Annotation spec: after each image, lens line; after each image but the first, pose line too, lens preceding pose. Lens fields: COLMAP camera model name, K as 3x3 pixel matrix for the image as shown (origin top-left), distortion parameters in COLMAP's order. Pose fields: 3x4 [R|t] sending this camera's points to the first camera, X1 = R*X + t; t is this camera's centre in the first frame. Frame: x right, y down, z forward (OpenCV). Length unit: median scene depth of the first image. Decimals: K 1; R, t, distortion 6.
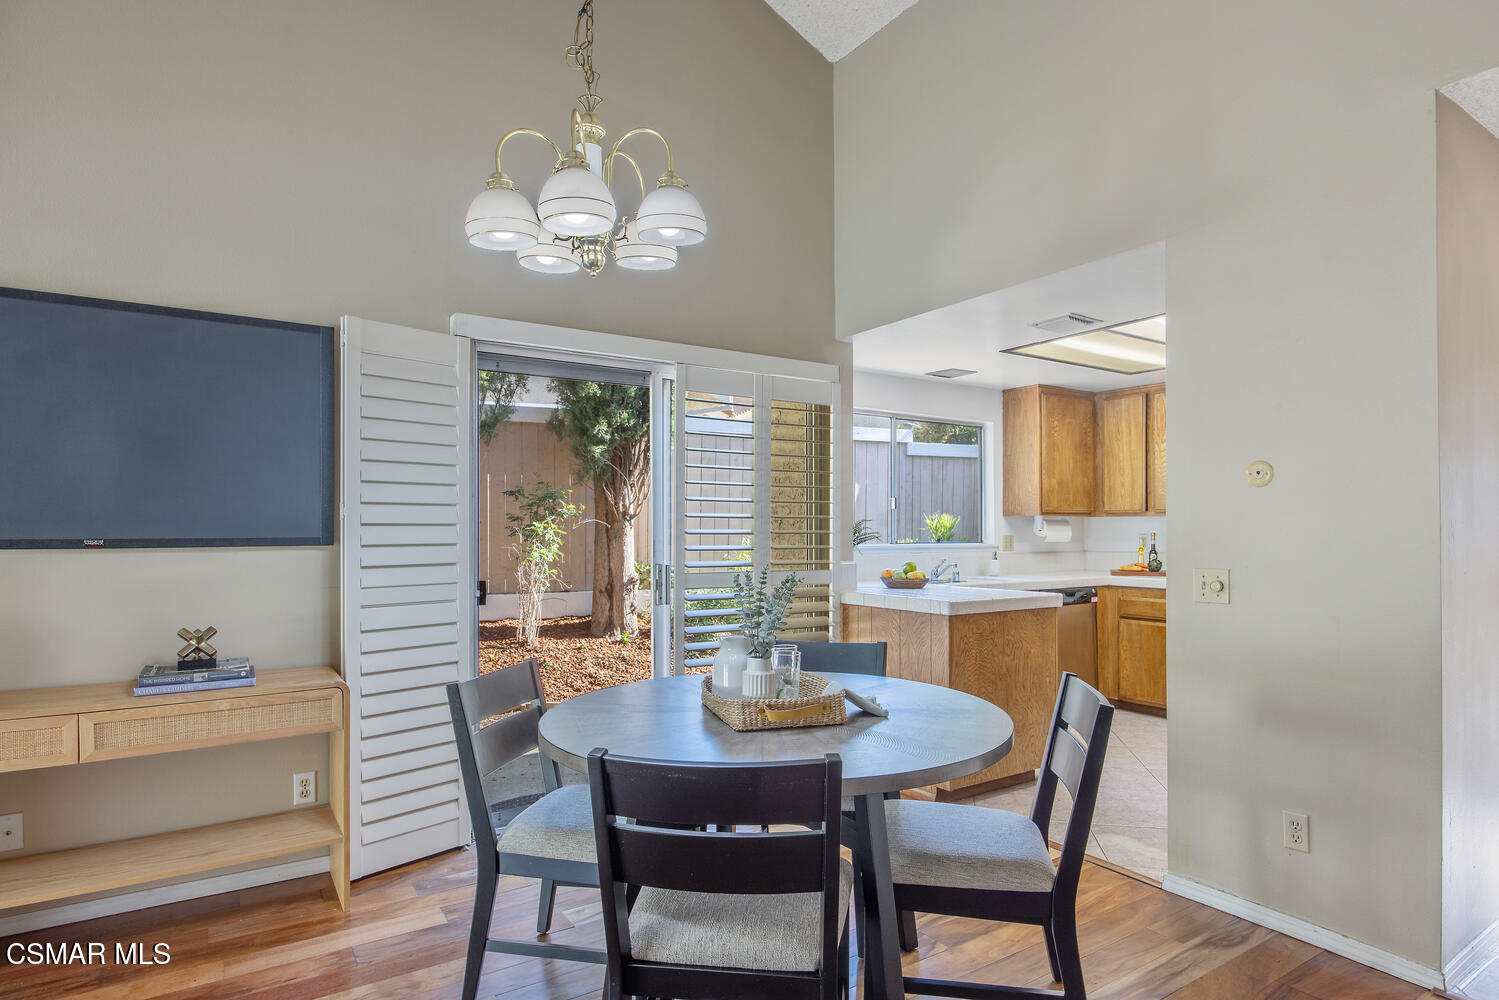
lens RADIAL K [[827.8, 0, 755.7], [0, 827.8, 526.4], [0, 0, 1]] dist [-0.003936, -0.000133]
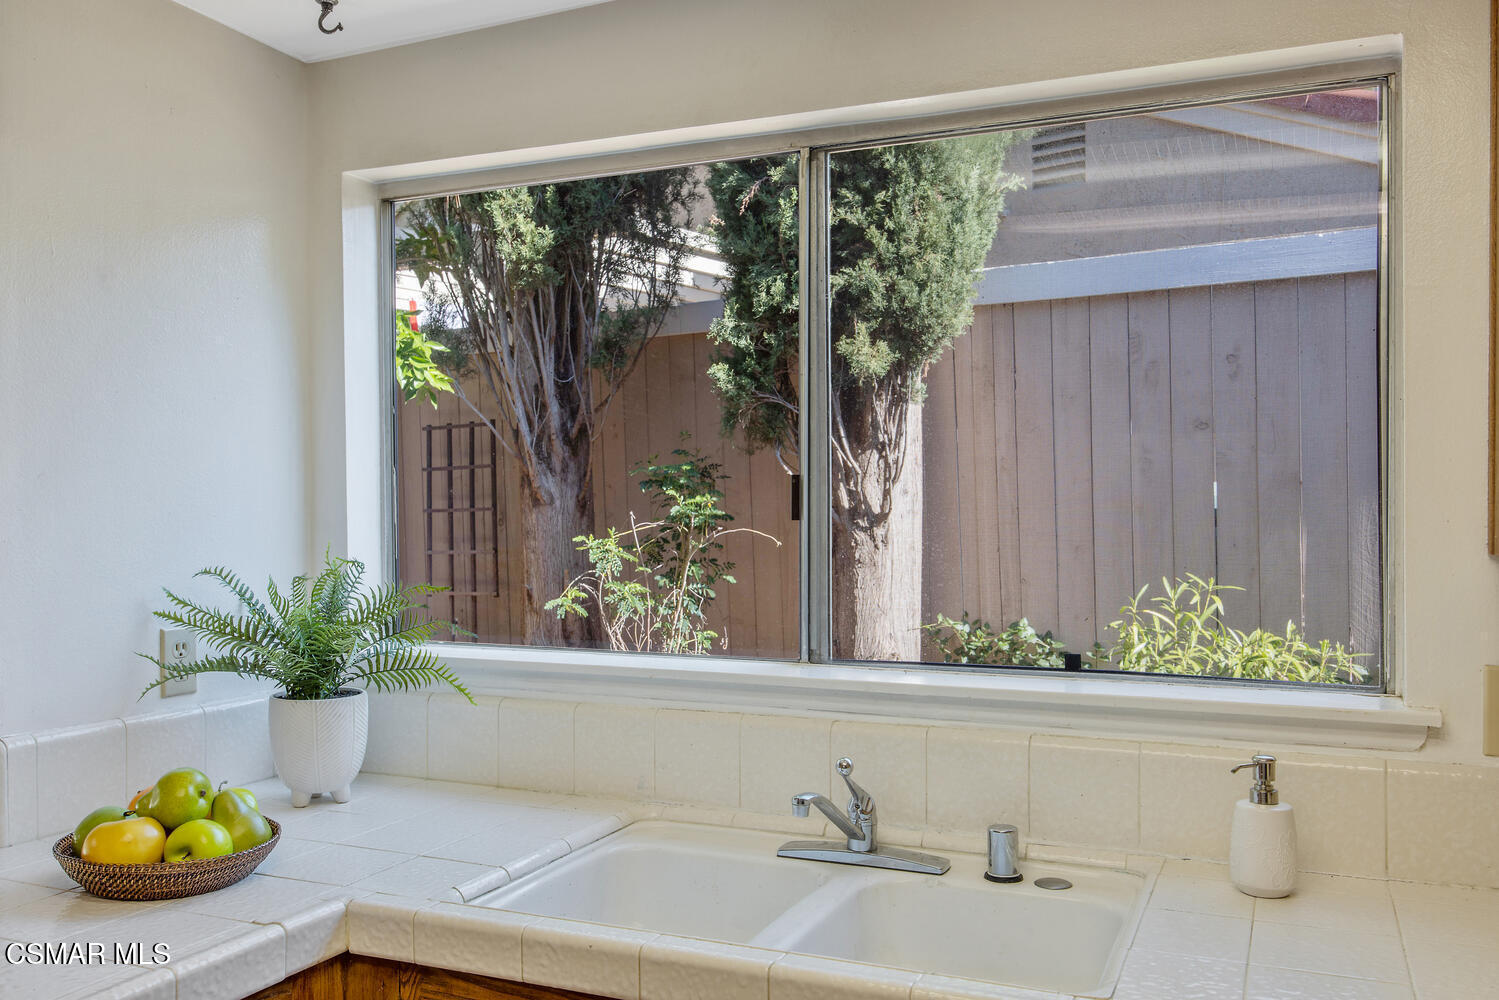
lens RADIAL K [[1250.9, 0, 749.5], [0, 1250.9, 500.0], [0, 0, 1]] dist [-0.002113, -0.000106]
pose [[0.551461, -0.008135, -0.834161, 0.443678], [0.007481, 0.999960, -0.004806, -0.024141], [0.834167, -0.003590, 0.551500, 0.741665]]
